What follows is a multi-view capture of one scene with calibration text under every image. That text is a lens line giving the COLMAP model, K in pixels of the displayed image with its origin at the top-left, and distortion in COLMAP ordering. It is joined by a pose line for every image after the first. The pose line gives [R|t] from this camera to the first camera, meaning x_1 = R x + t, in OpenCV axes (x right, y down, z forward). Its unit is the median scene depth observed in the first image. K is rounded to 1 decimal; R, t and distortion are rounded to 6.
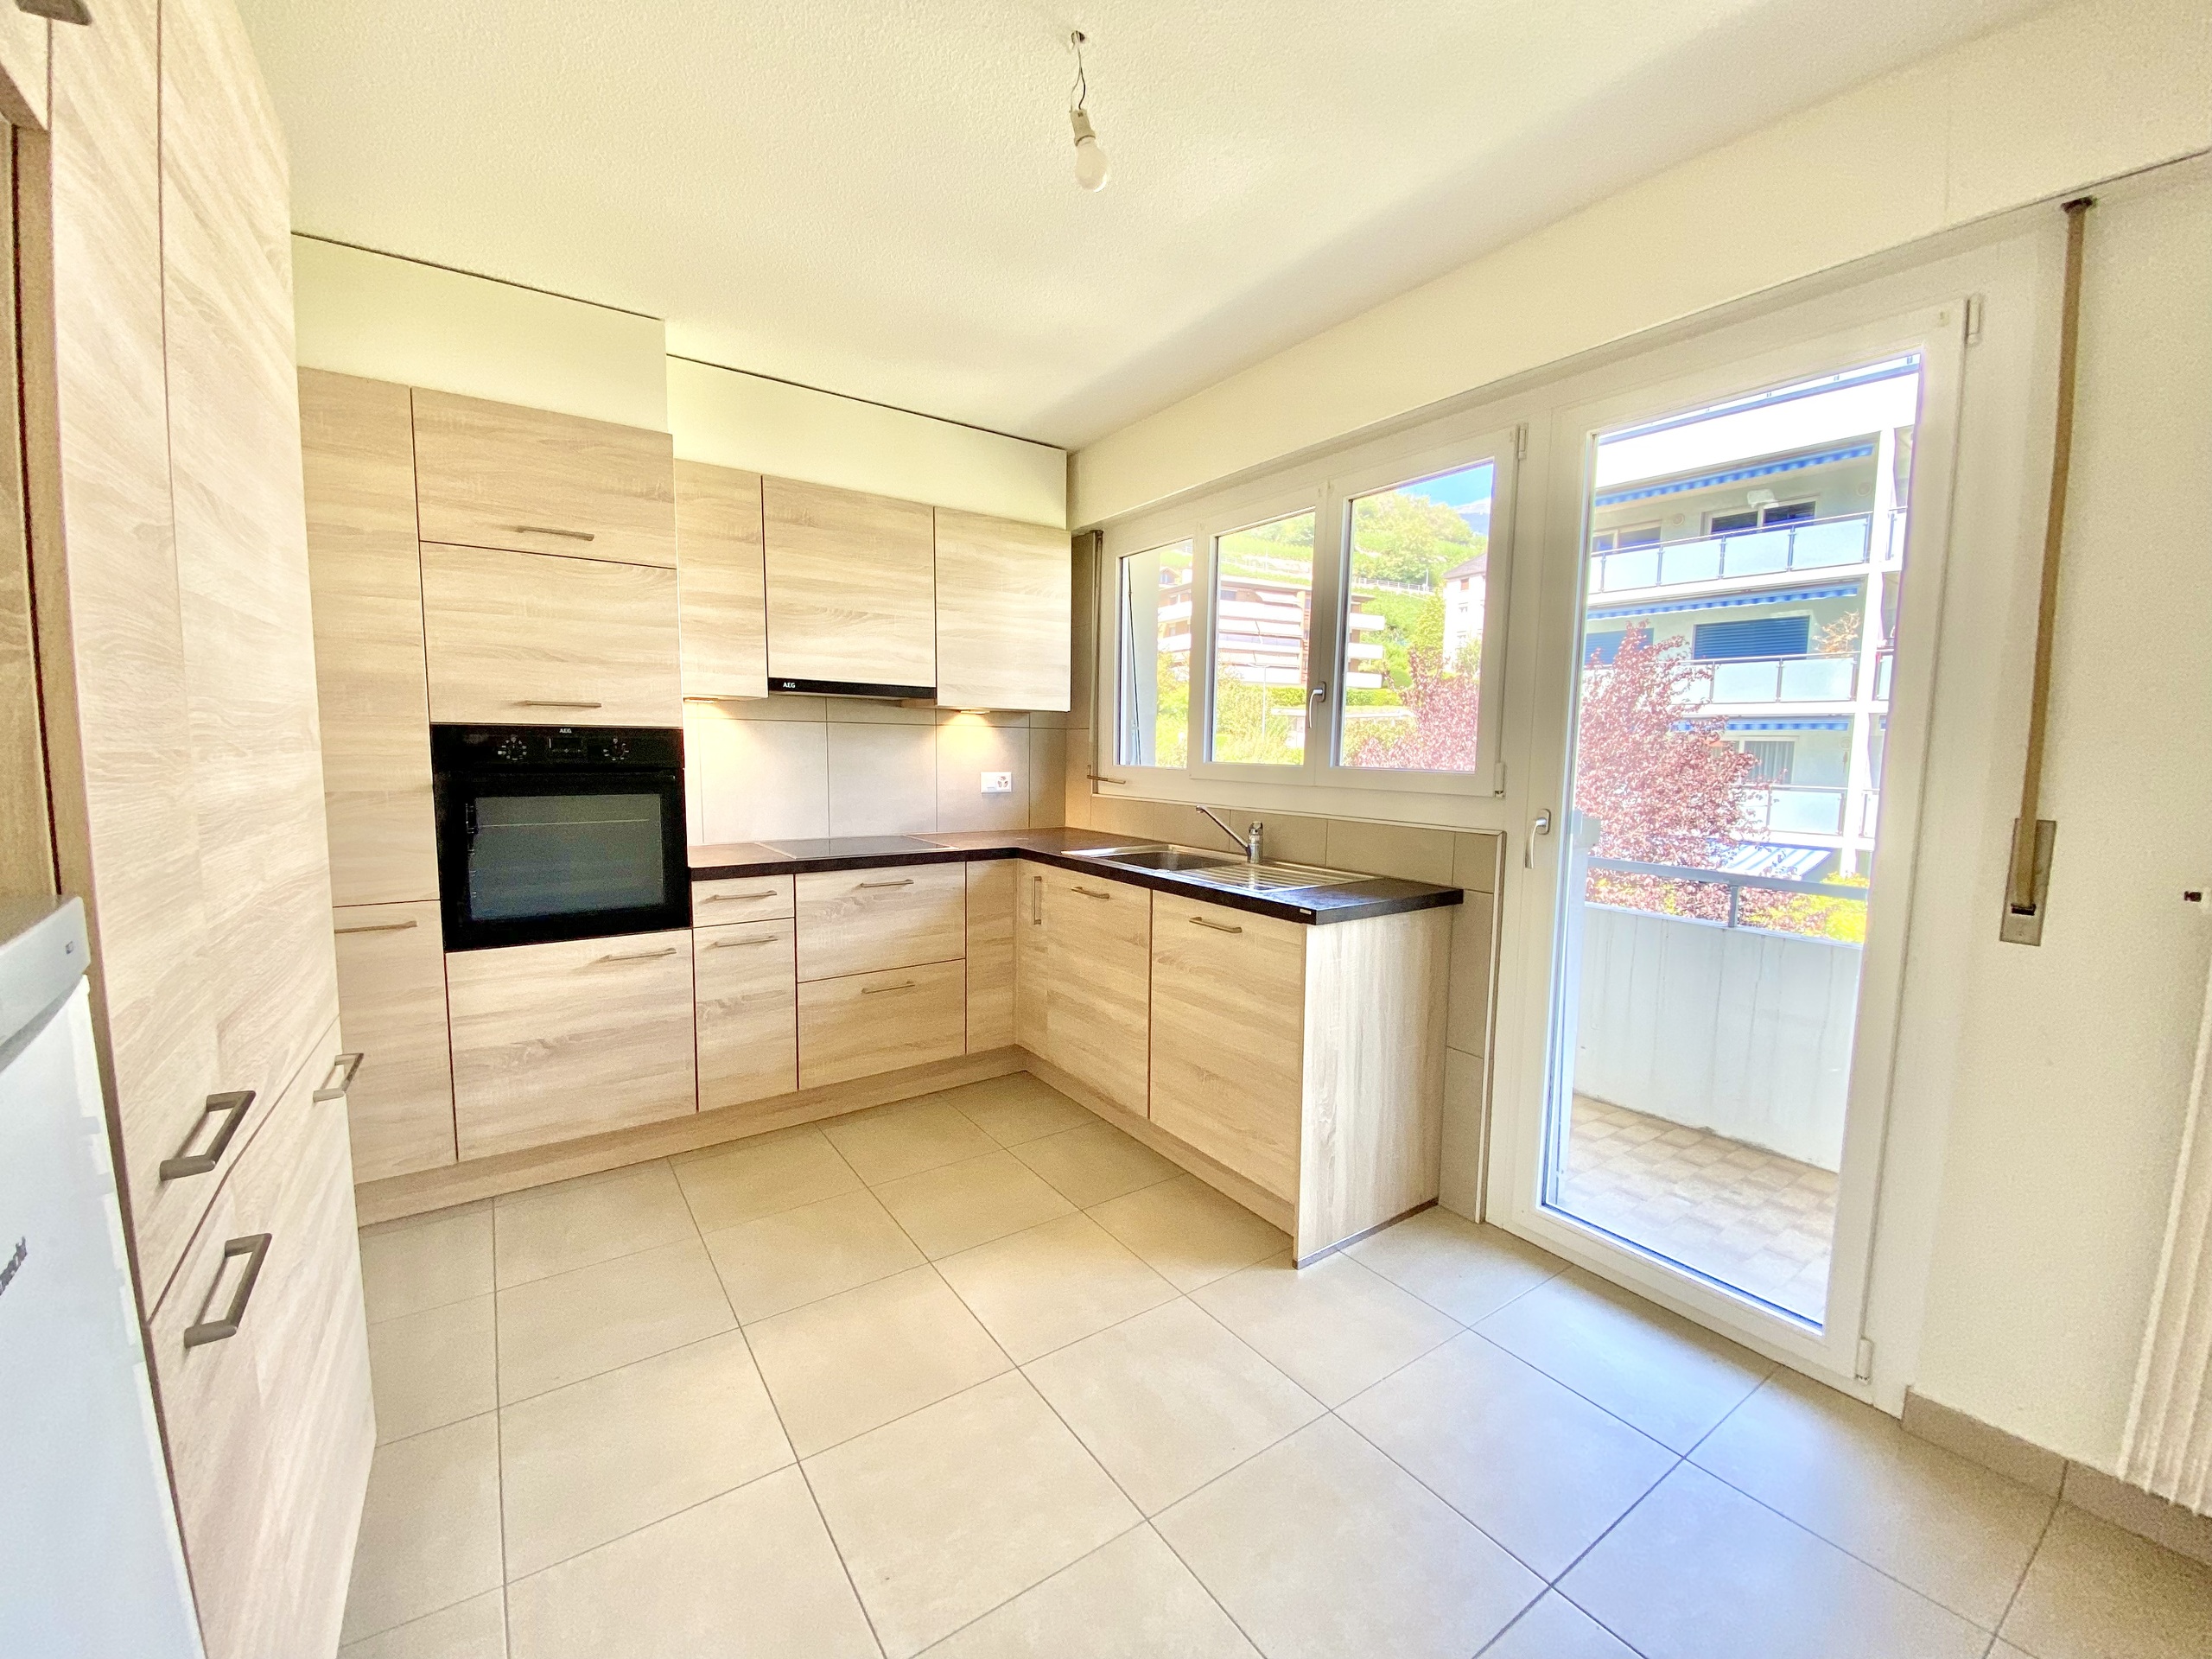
lens RADIAL K [[904.0, 0, 1099.4], [0, 904.0, 836.8], [0, 0, 1]] dist [0.048351, -0.039471]
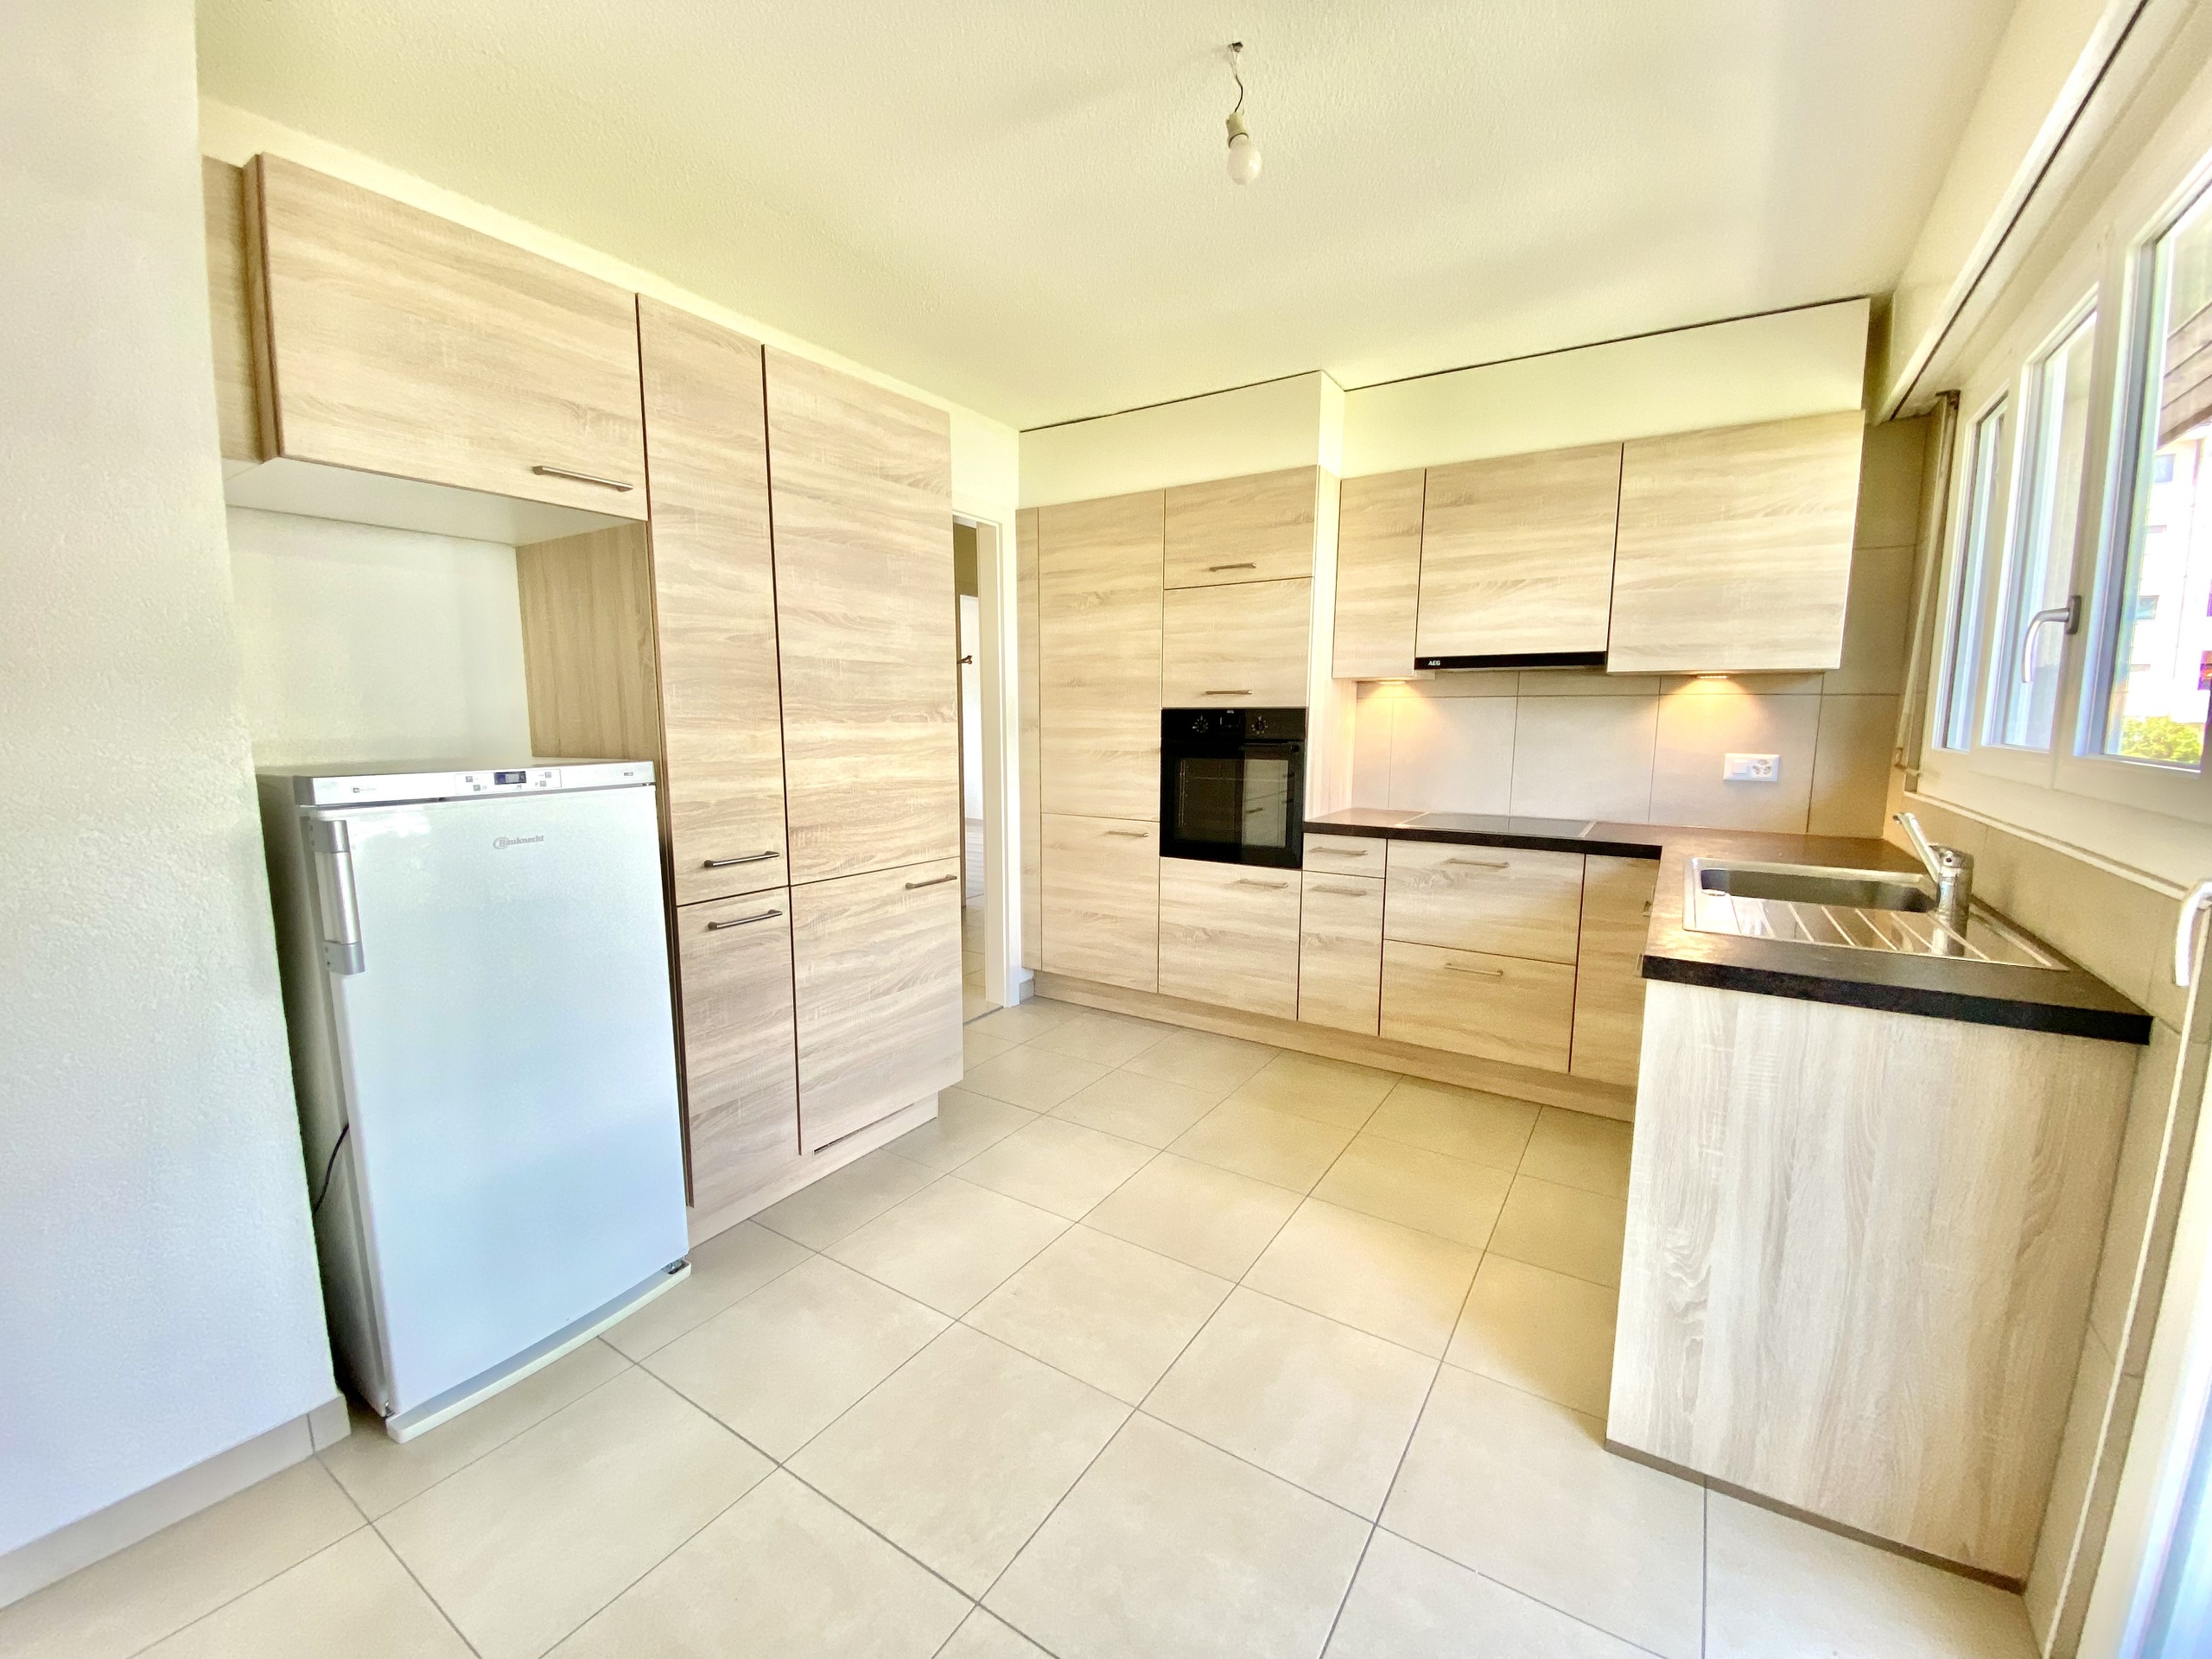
lens RADIAL K [[904.0, 0, 1099.4], [0, 904.0, 836.8], [0, 0, 1]] dist [0.048351, -0.039471]
pose [[0.372487, 0.113445, -0.921077, 0.542525], [-0.092523, 0.992095, 0.084775, -0.022281], [0.923414, 0.053643, 0.380039, 0.268311]]
